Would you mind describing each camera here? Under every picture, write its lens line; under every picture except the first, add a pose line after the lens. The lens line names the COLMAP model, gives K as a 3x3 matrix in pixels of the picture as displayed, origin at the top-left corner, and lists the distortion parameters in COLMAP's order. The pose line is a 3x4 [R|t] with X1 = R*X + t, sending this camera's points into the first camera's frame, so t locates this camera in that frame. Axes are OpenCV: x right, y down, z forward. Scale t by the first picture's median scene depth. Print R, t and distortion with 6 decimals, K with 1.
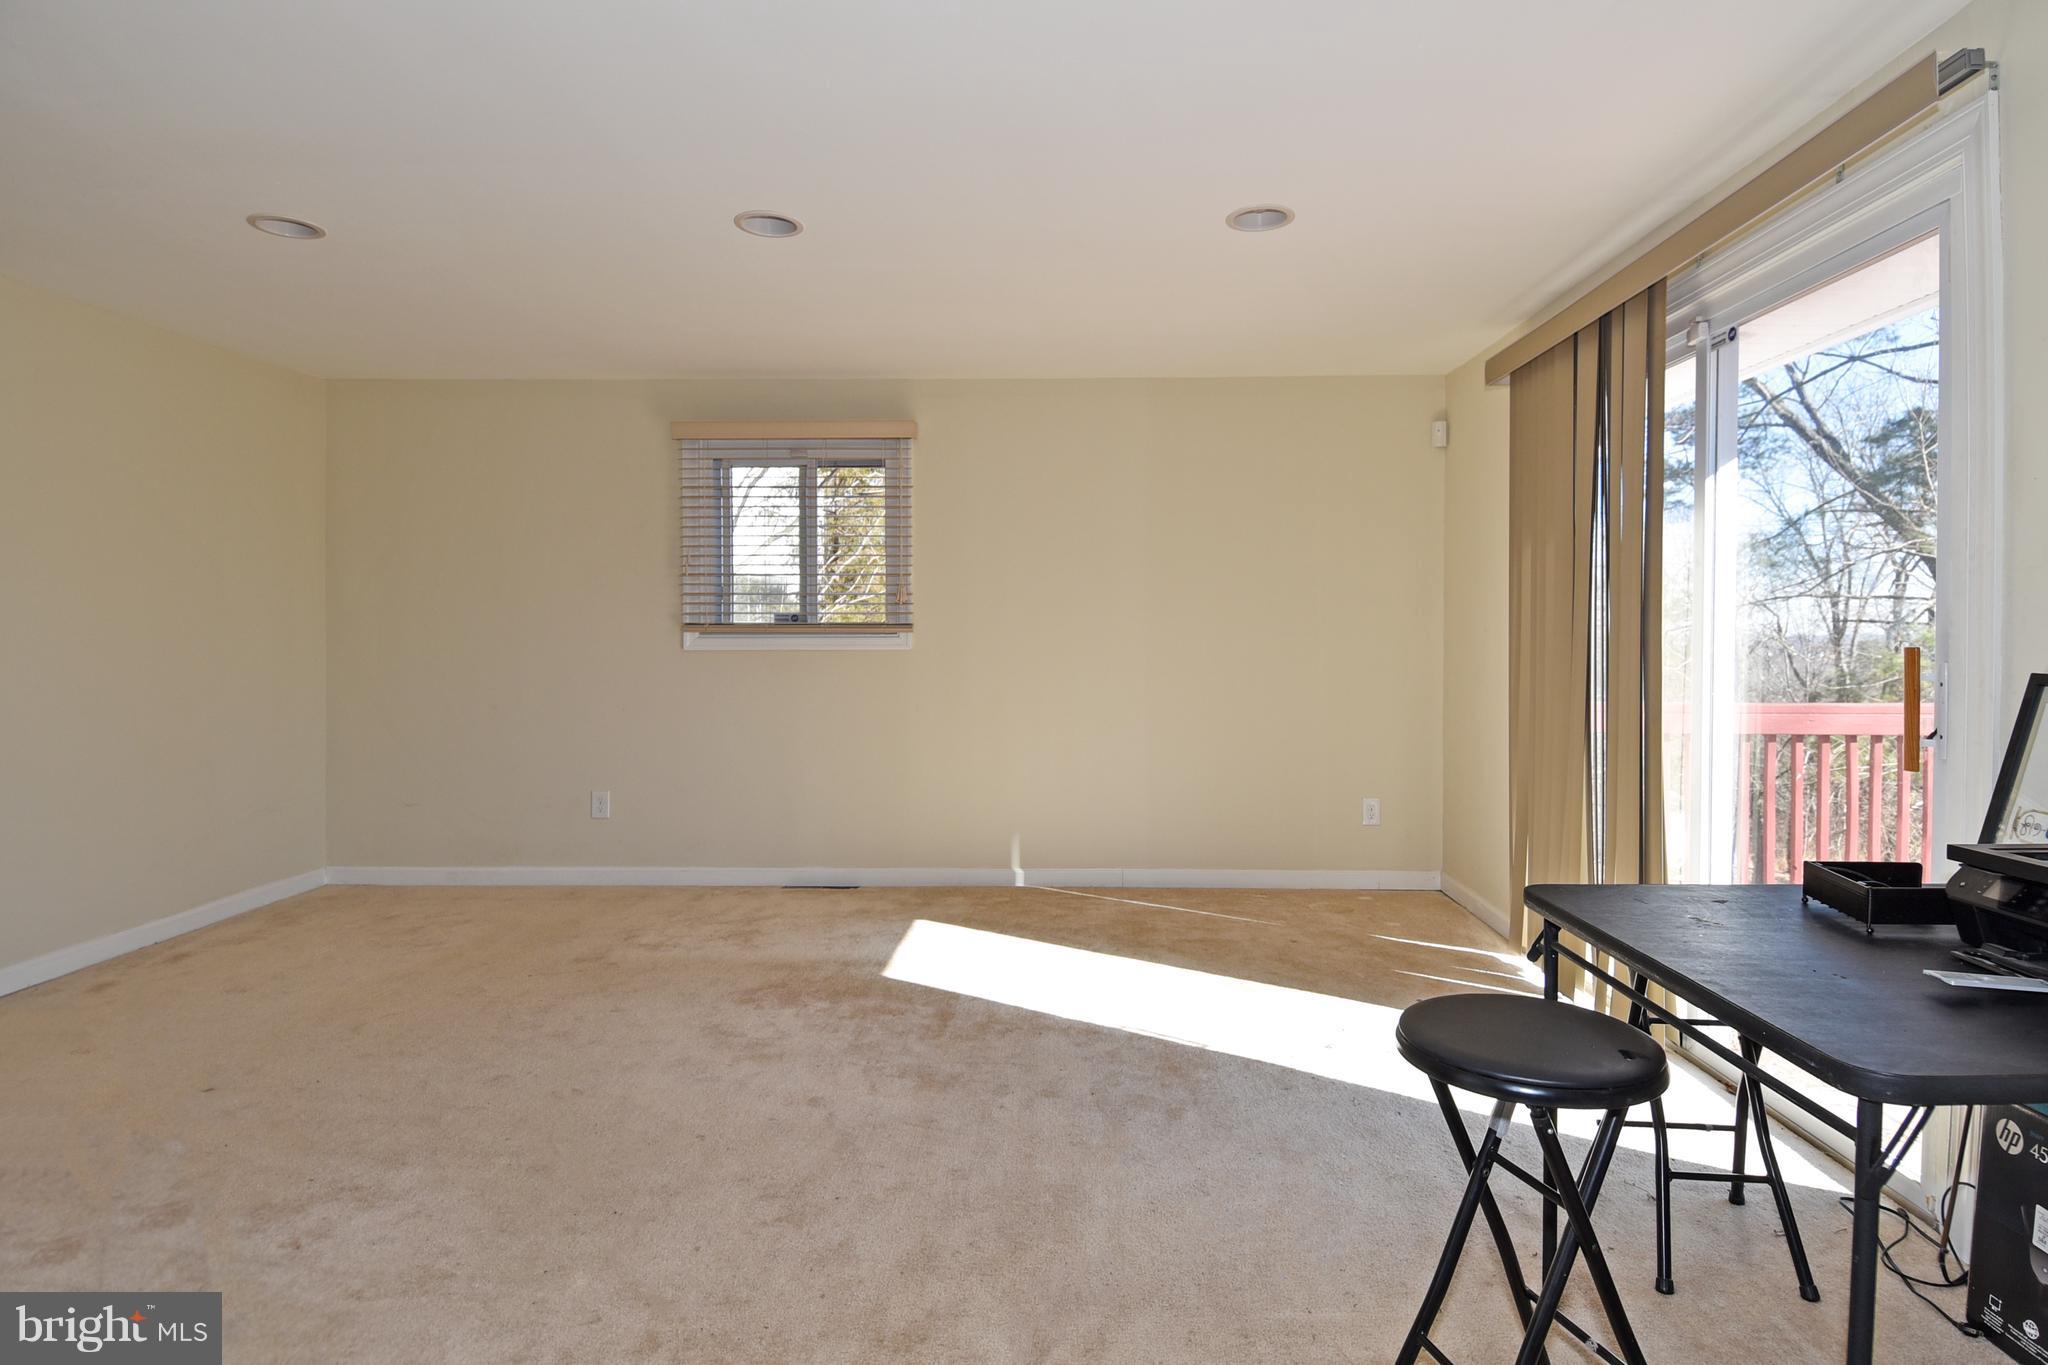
lens RADIAL K [[1080.1, 0, 1019.7], [0, 1080.1, 651.7], [0, 0, 1]] dist [0.062058, -0.053582]
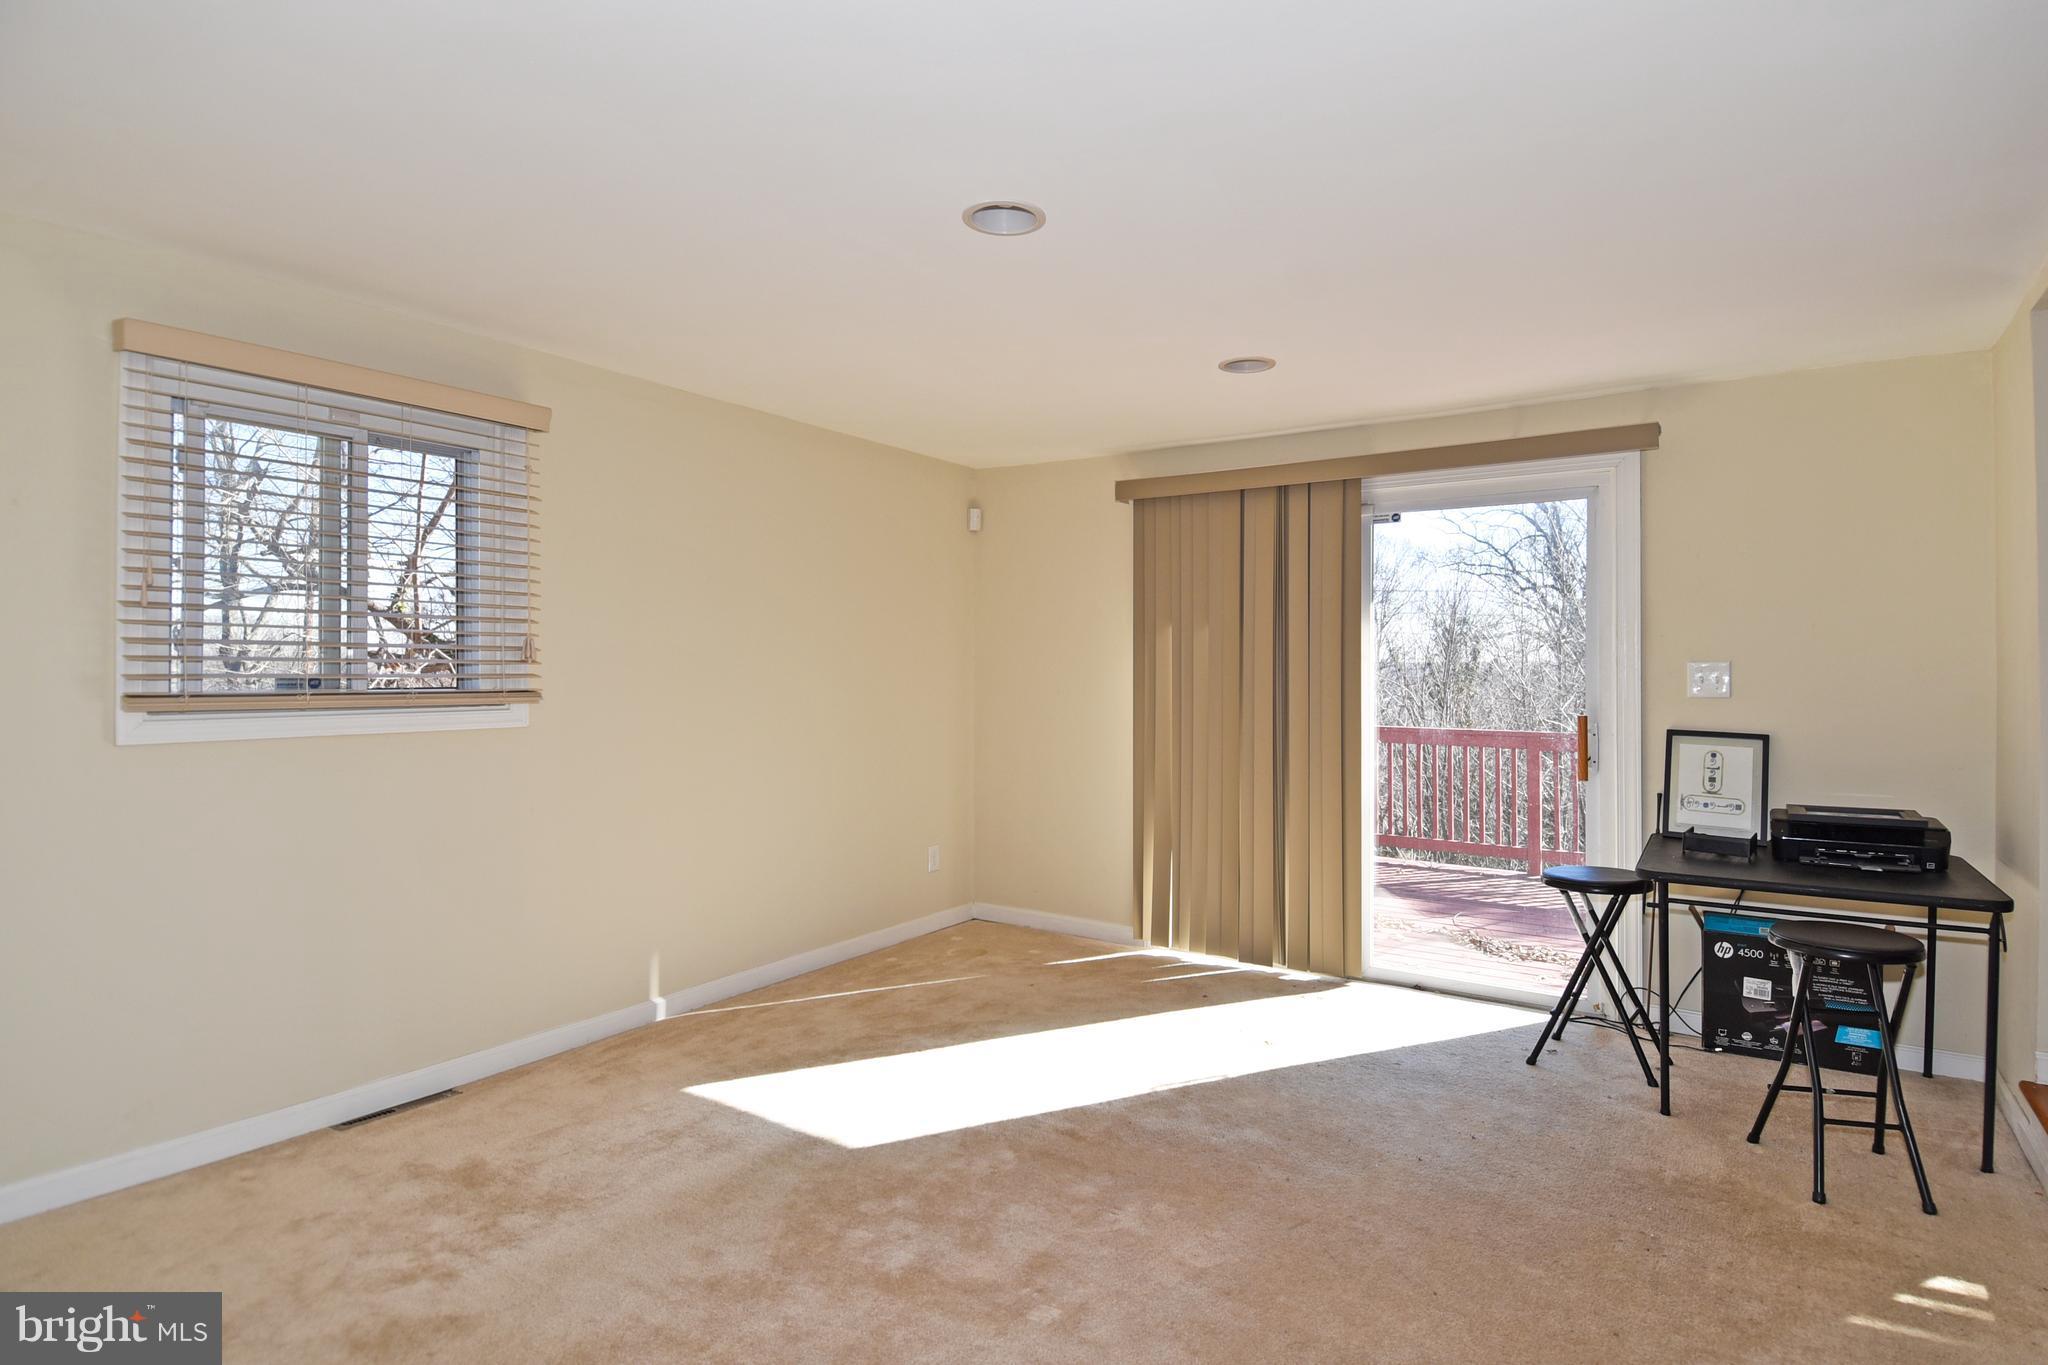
lens RADIAL K [[1080.1, 0, 1019.7], [0, 1080.1, 651.7], [0, 0, 1]] dist [0.062058, -0.053582]
pose [[0.510419, 0.019871, 0.859696, -0.719943], [0.005846, 0.999630, -0.026577, -0.039698], [-0.859906, 0.018591, 0.510114, 0.463998]]
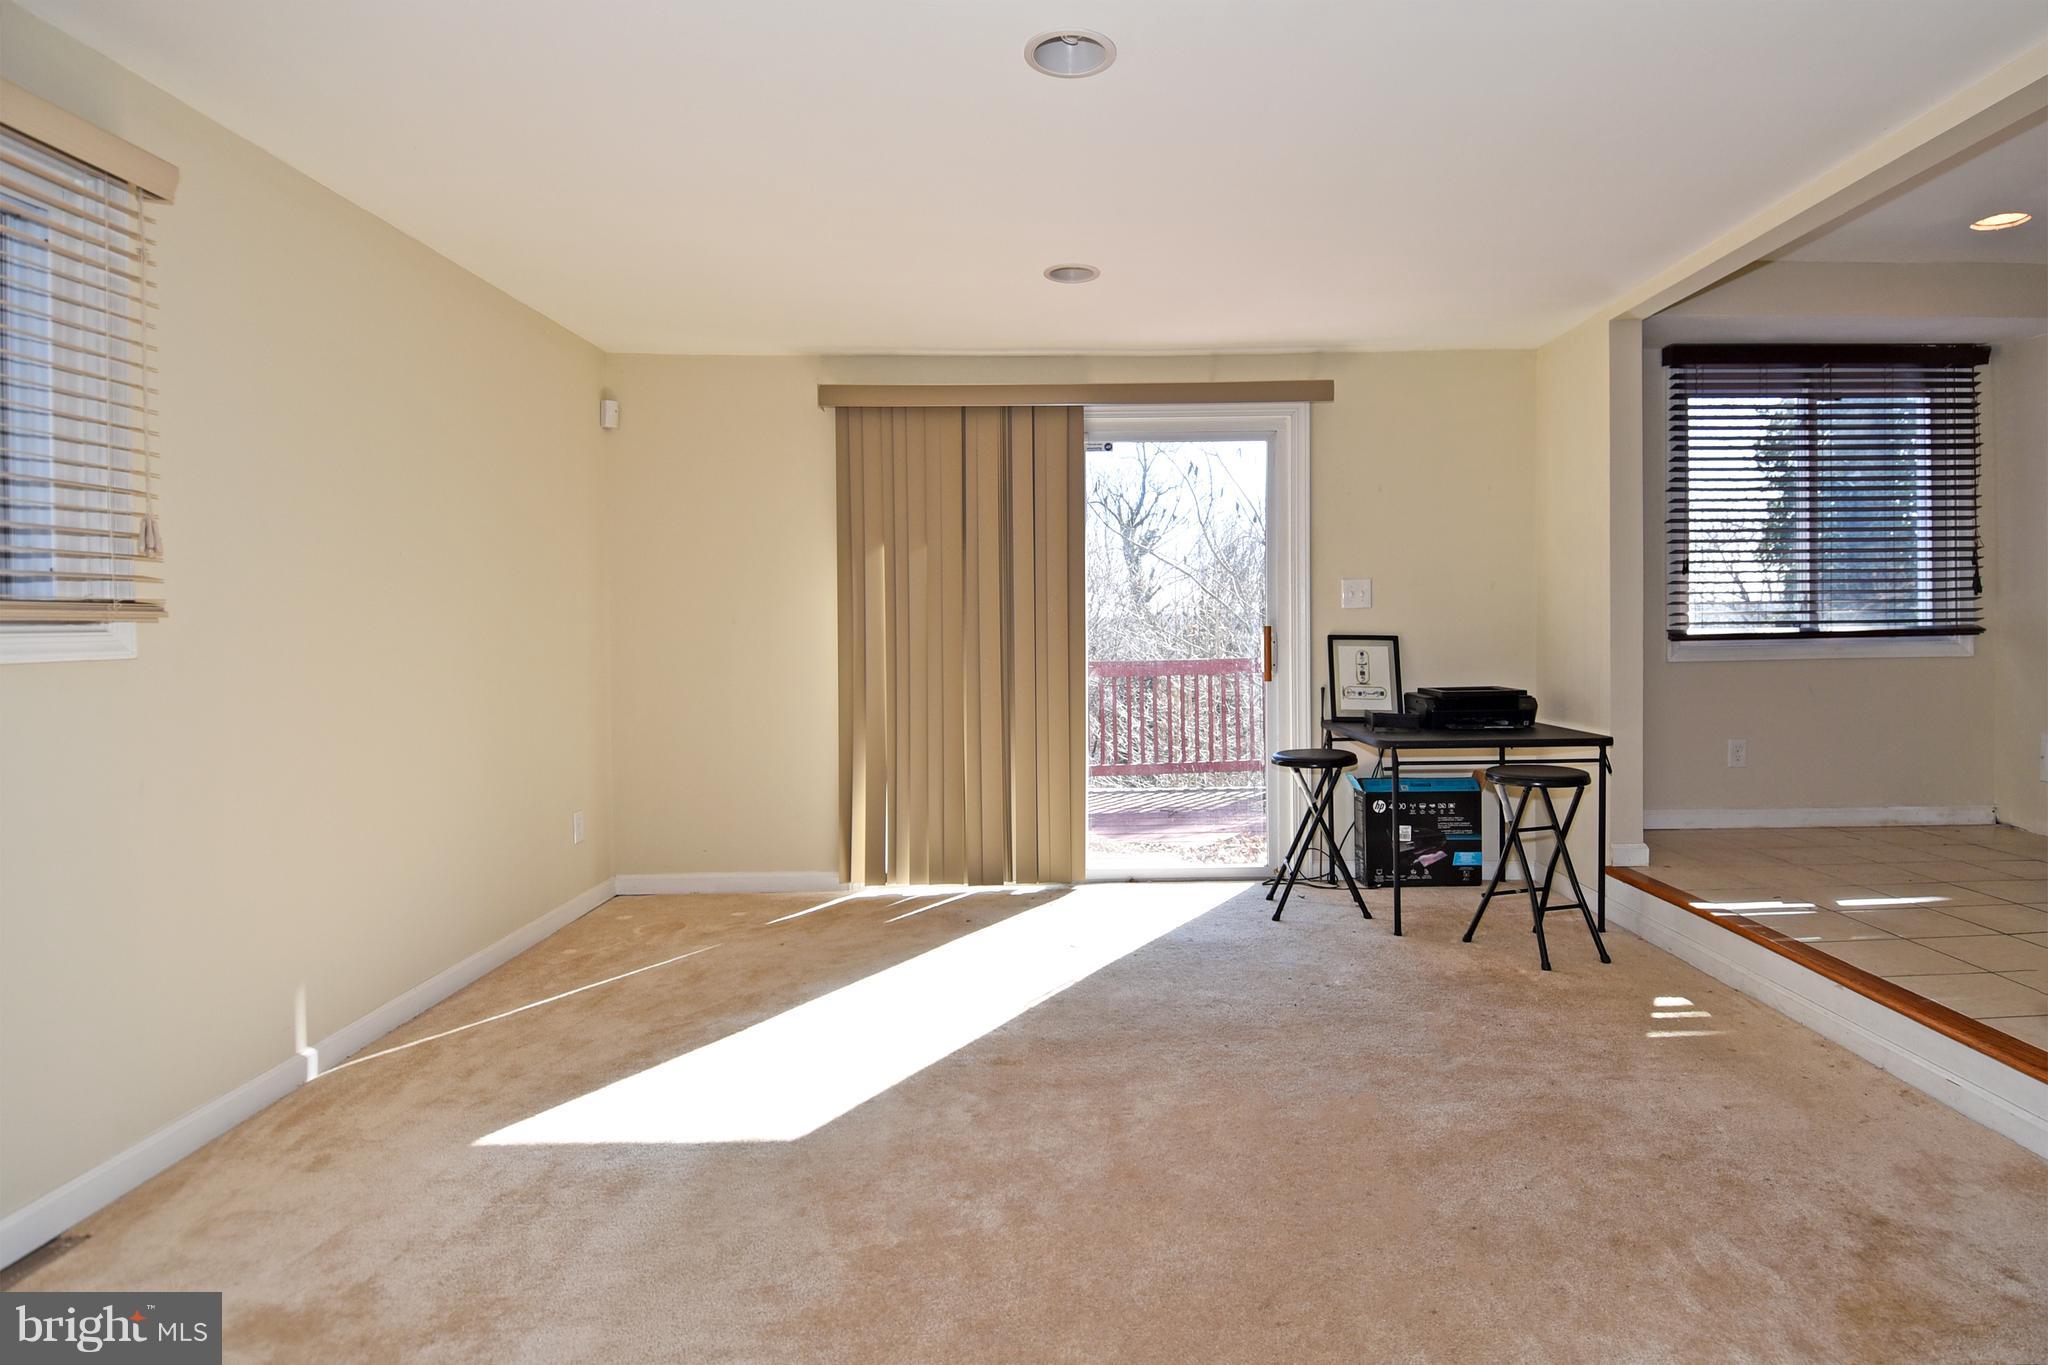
lens RADIAL K [[1110.7, 0, 1069.6], [0, 1110.7, 628.4], [0, 0, 1]] dist [0.058502, -0.059750]
pose [[-0.065556, 0.000577, 0.997849, -0.778227], [0.024216, 0.999706, 0.001013, -0.007850], [-0.997555, 0.024231, -0.065550, 0.833343]]
